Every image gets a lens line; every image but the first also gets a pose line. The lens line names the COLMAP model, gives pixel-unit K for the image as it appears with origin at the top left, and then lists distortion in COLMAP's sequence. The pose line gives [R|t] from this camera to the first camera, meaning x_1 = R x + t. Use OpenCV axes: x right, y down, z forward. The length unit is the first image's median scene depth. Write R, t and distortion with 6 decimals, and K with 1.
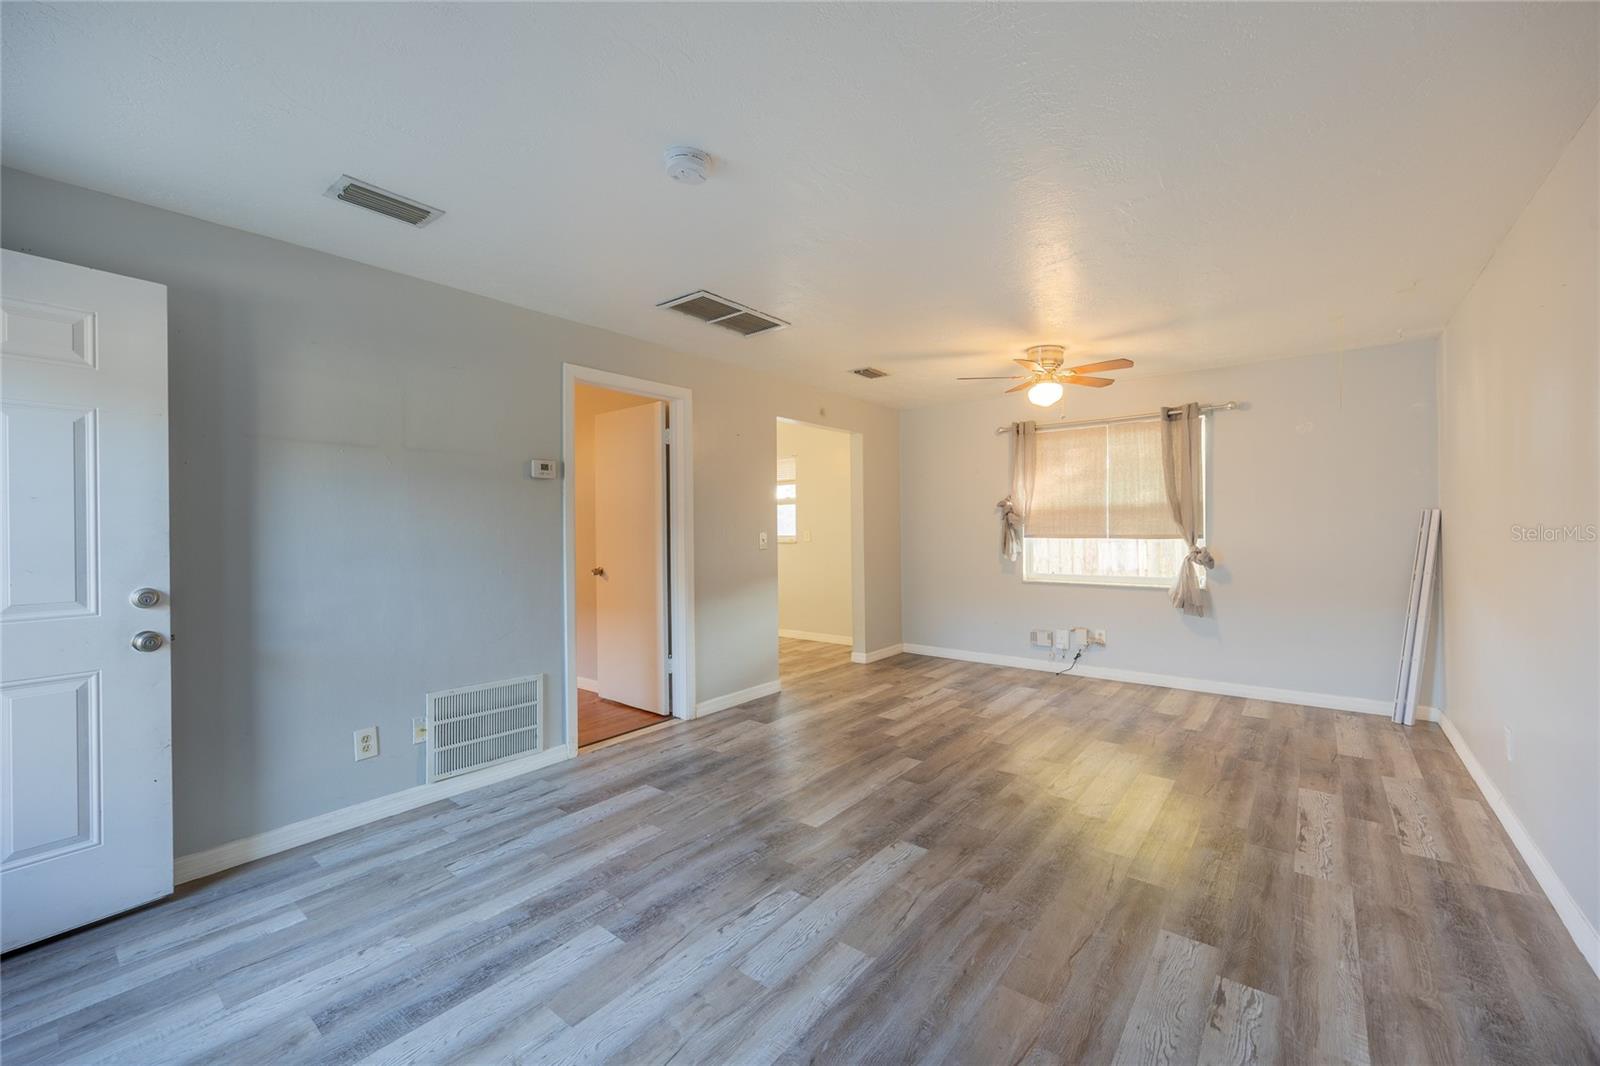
lens RADIAL K [[645.6, 0, 800.0], [0, 645.6, 533.0], [0, 0, 1]] dist [0.000964, -0.000045]
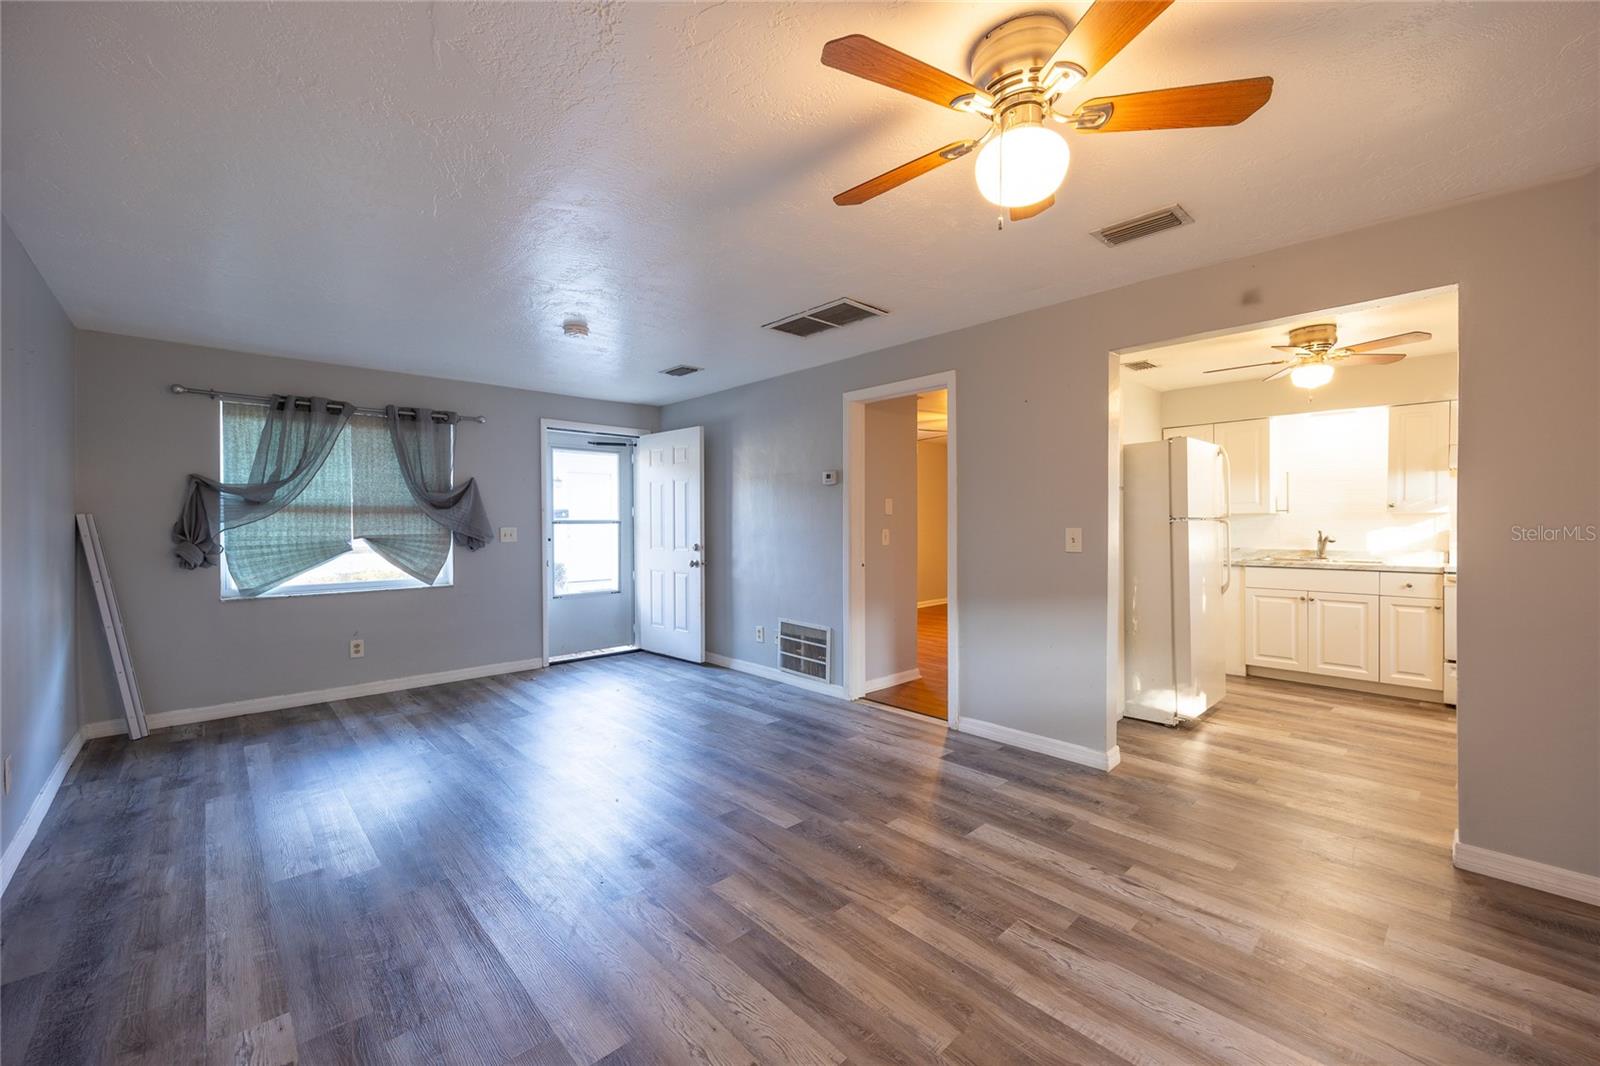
lens RADIAL K [[611.9, 0, 783.4], [0, 611.9, 535.8], [0, 0, 1]] dist [0.001583, -0.000041]
pose [[-0.145140, 0.033337, -0.988849, 0.896412], [-0.003010, 0.999413, 0.034135, -0.020726], [0.989407, 0.007931, -0.144954, 1.094263]]
